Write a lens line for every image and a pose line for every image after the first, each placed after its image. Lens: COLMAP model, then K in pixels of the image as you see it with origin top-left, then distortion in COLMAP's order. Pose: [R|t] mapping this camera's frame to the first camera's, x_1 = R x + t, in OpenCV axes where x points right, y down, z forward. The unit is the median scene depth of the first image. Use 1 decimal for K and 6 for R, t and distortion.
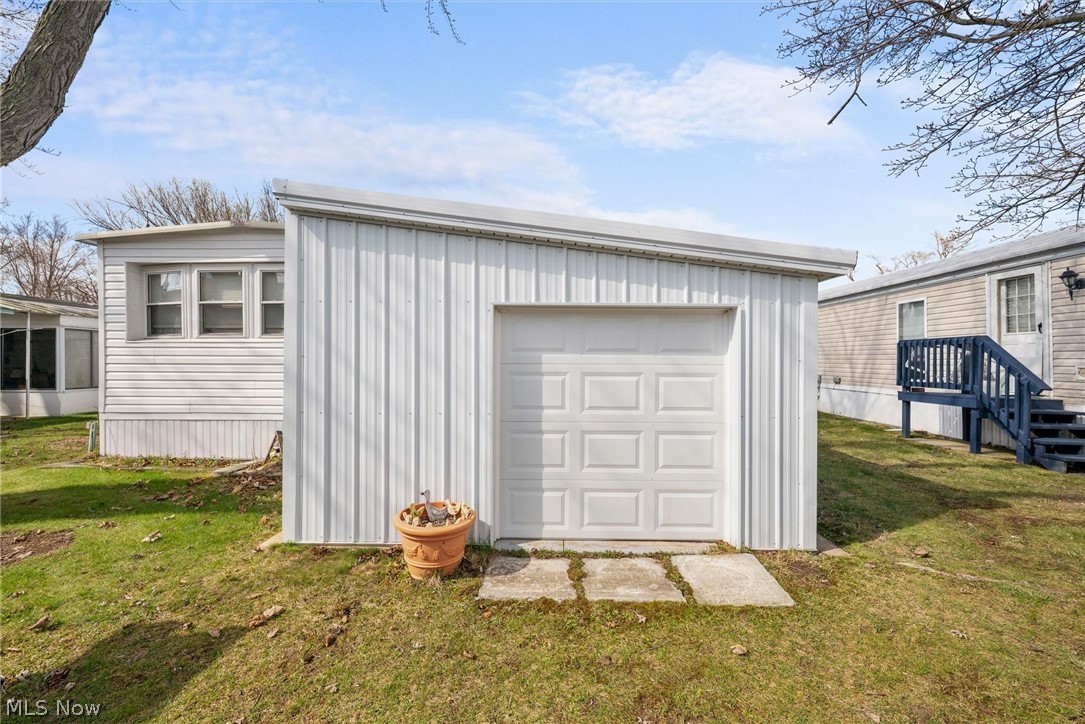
lens RADIAL K [[438.6, 0, 542.5], [0, 438.6, 362.0], [0, 0, 1]] dist [-0.003044, -0.000363]
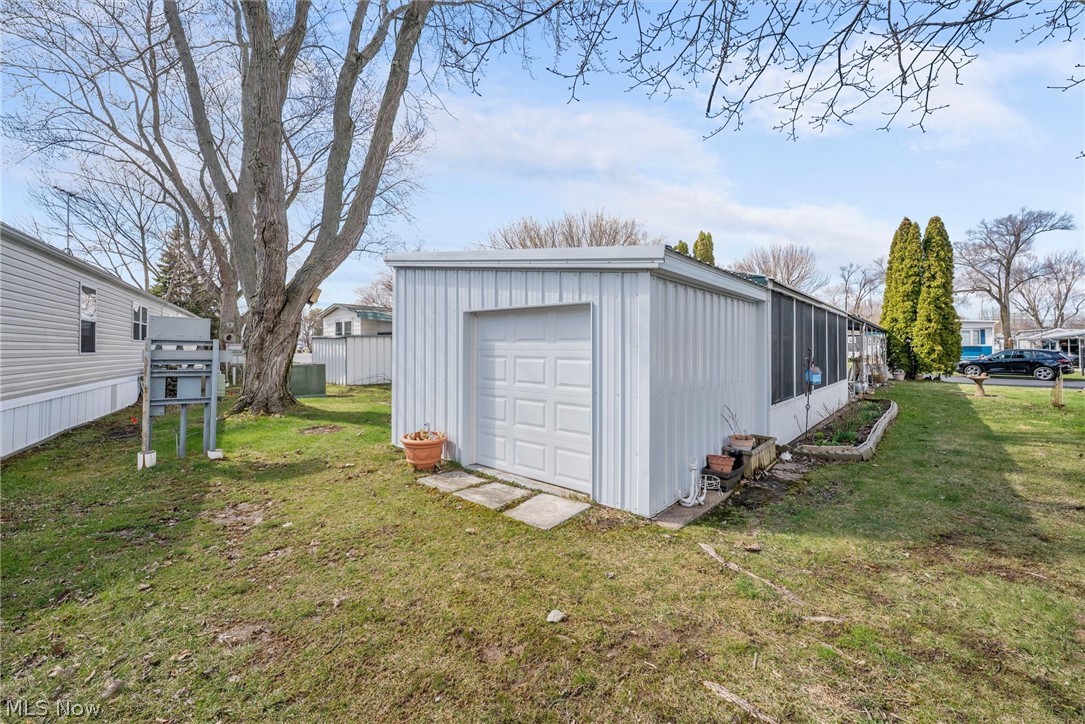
lens RADIAL K [[439.8, 0, 541.7], [0, 439.8, 351.6], [0, 0, 1]] dist [-0.001948, -0.000277]
pose [[0.763840, 0.001426, -0.645405, 1.110842], [-0.000060, 0.999998, 0.002138, 0.007442], [0.645406, -0.001594, 0.763838, -0.025750]]
